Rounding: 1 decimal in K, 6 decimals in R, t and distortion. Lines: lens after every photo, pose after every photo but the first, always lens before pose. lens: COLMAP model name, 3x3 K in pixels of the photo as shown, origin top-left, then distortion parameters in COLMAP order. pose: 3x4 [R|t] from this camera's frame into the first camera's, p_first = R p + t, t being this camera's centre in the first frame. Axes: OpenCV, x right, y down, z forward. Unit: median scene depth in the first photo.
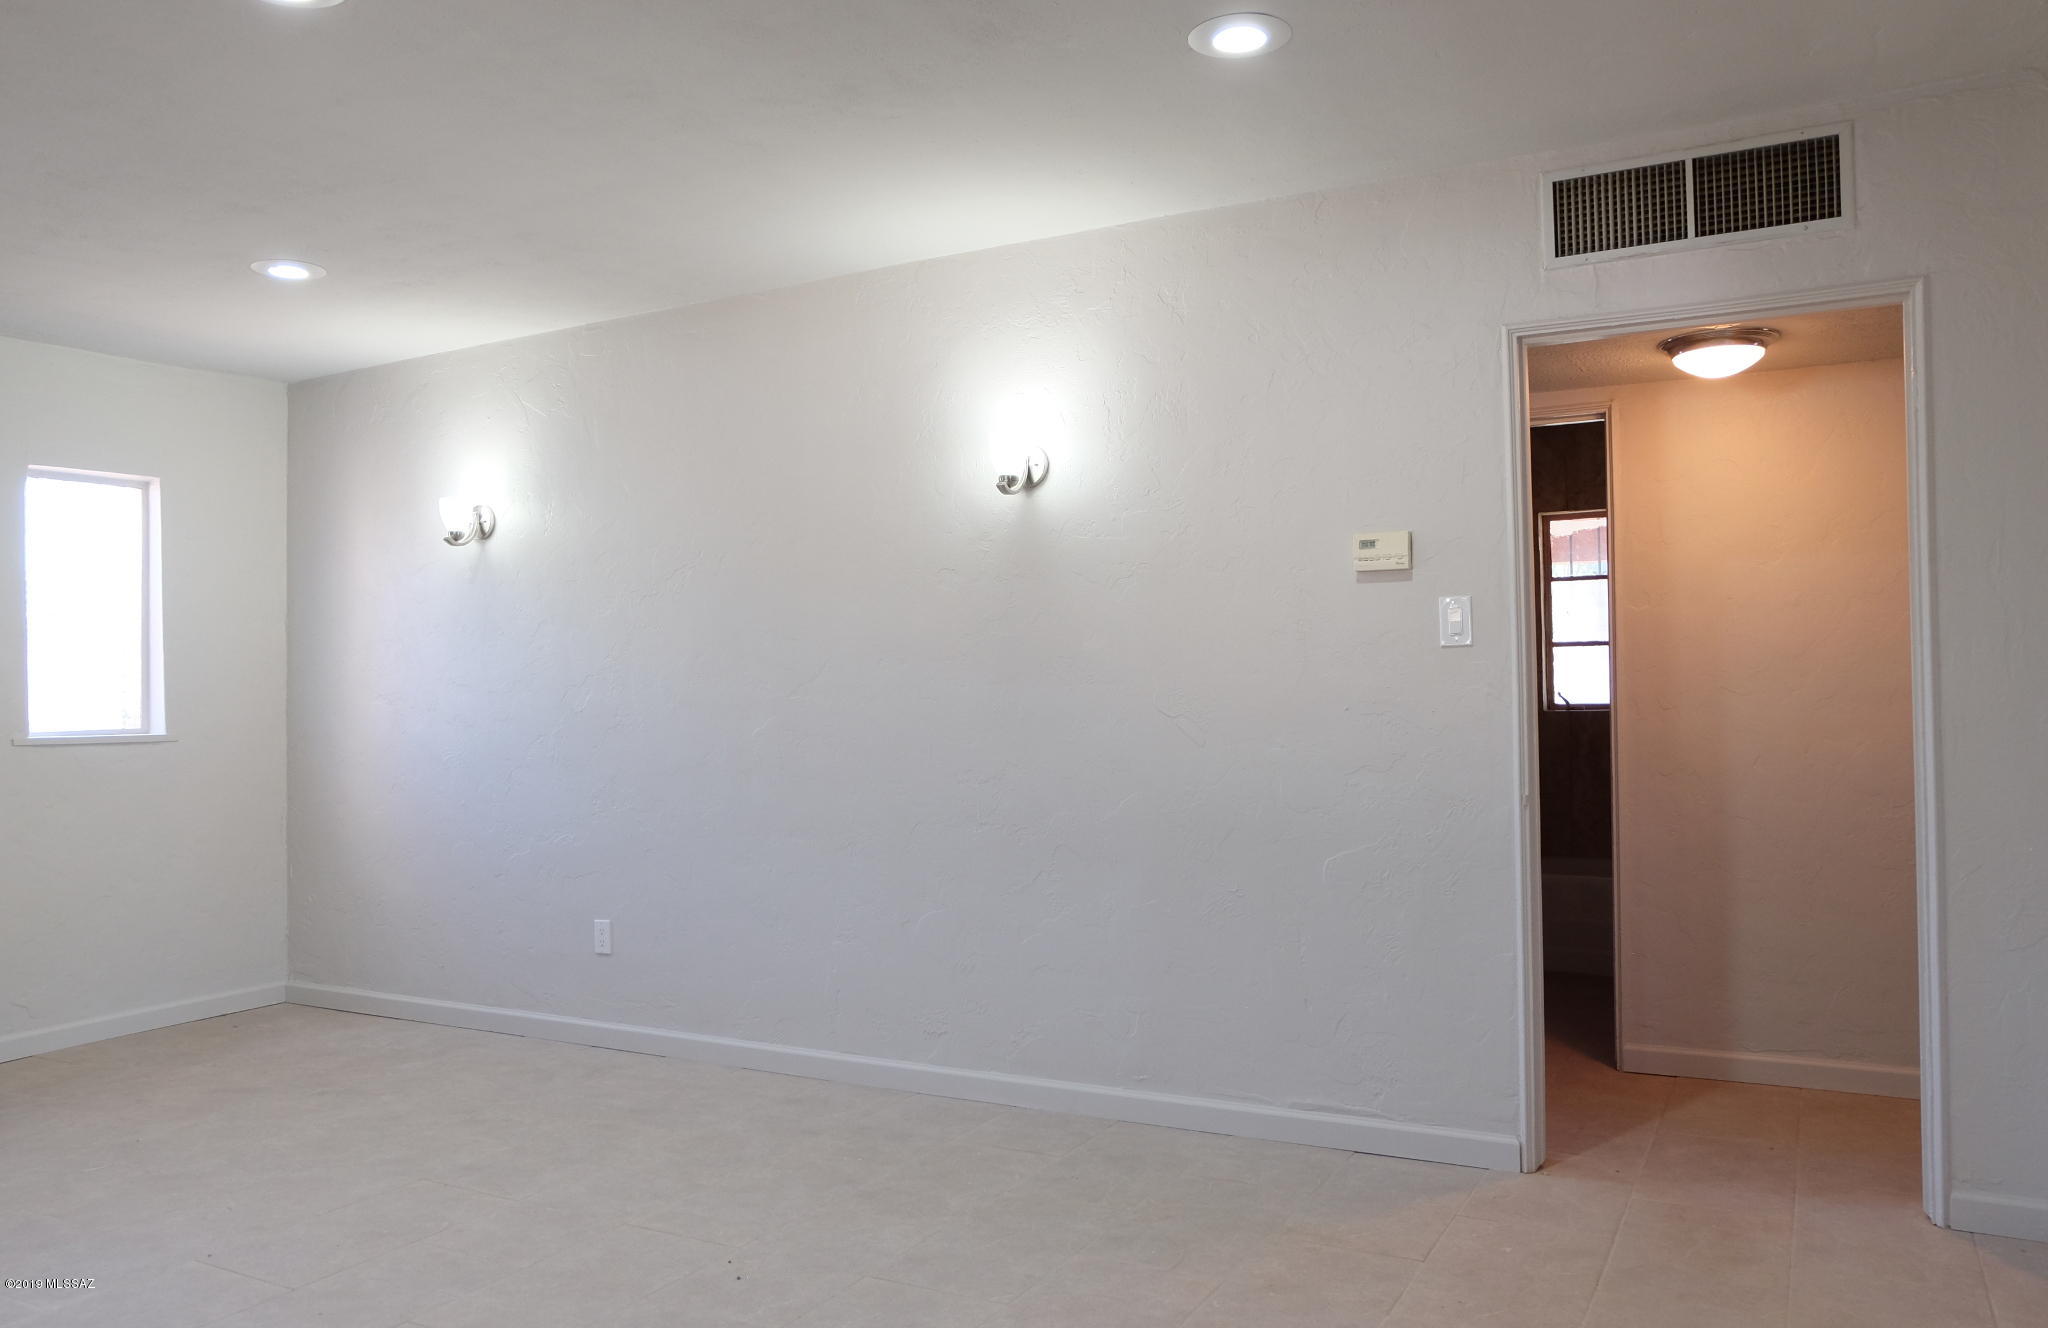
lens RADIAL K [[1497.4, 0, 1024.0], [0, 1497.4, 664.0], [0, 0, 1]] dist [-0.022403, 0.001473]
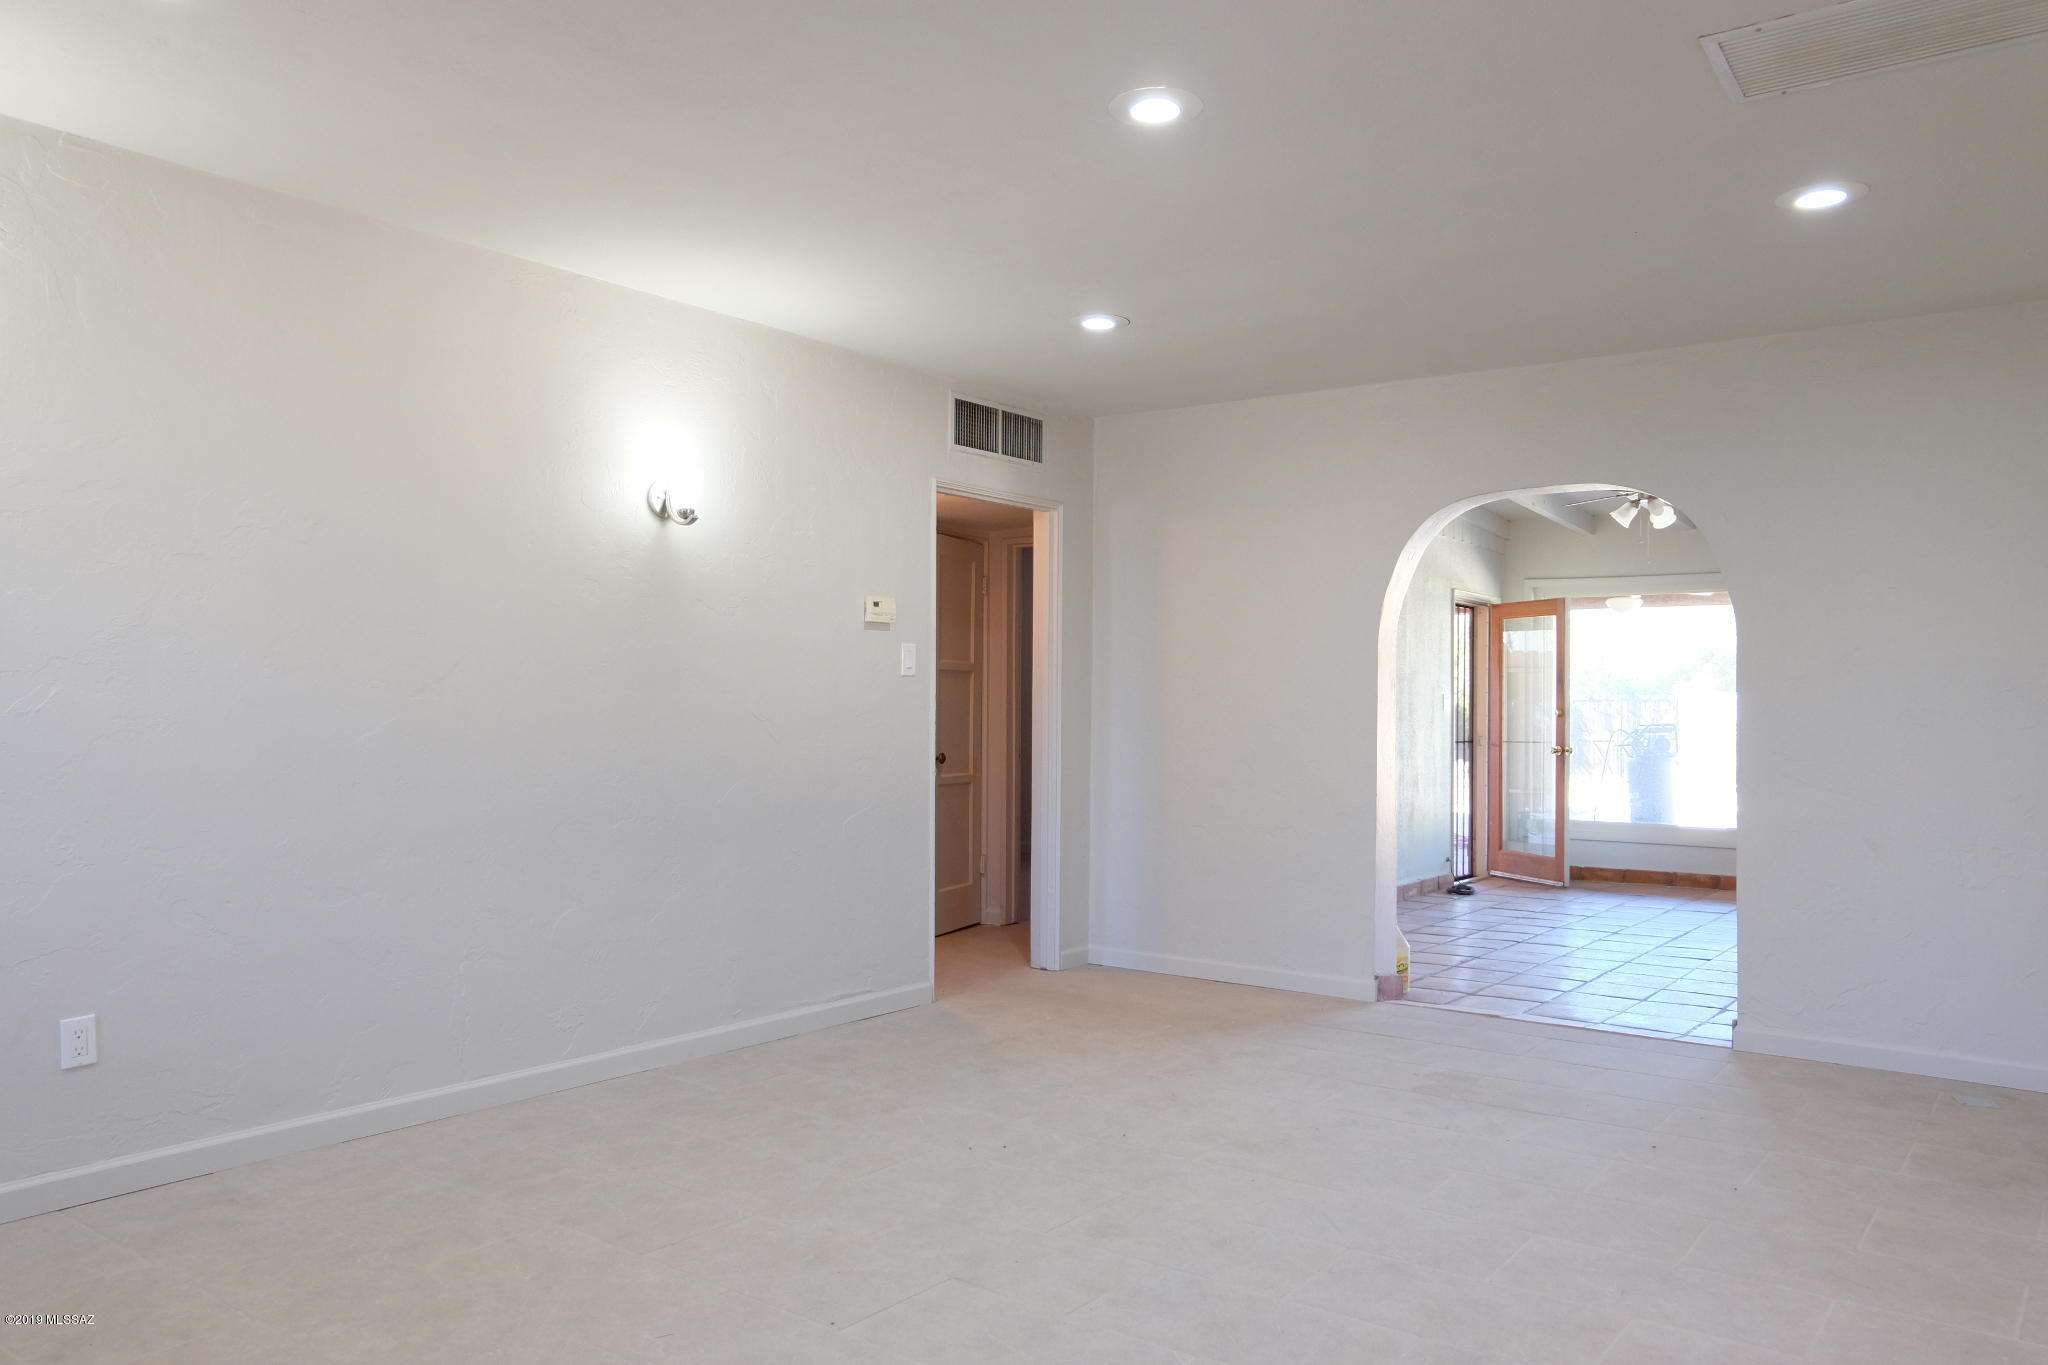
lens RADIAL K [[1444.7, 0, 1024.0], [0, 1444.7, 682.5], [0, 0, 1]] dist [-0.070932, 0.072221]
pose [[0.157848, 0.026195, 0.987116, -1.138267], [-0.033194, 0.999224, -0.021208, 0.022059], [-0.986905, -0.029419, 0.158595, 0.623699]]
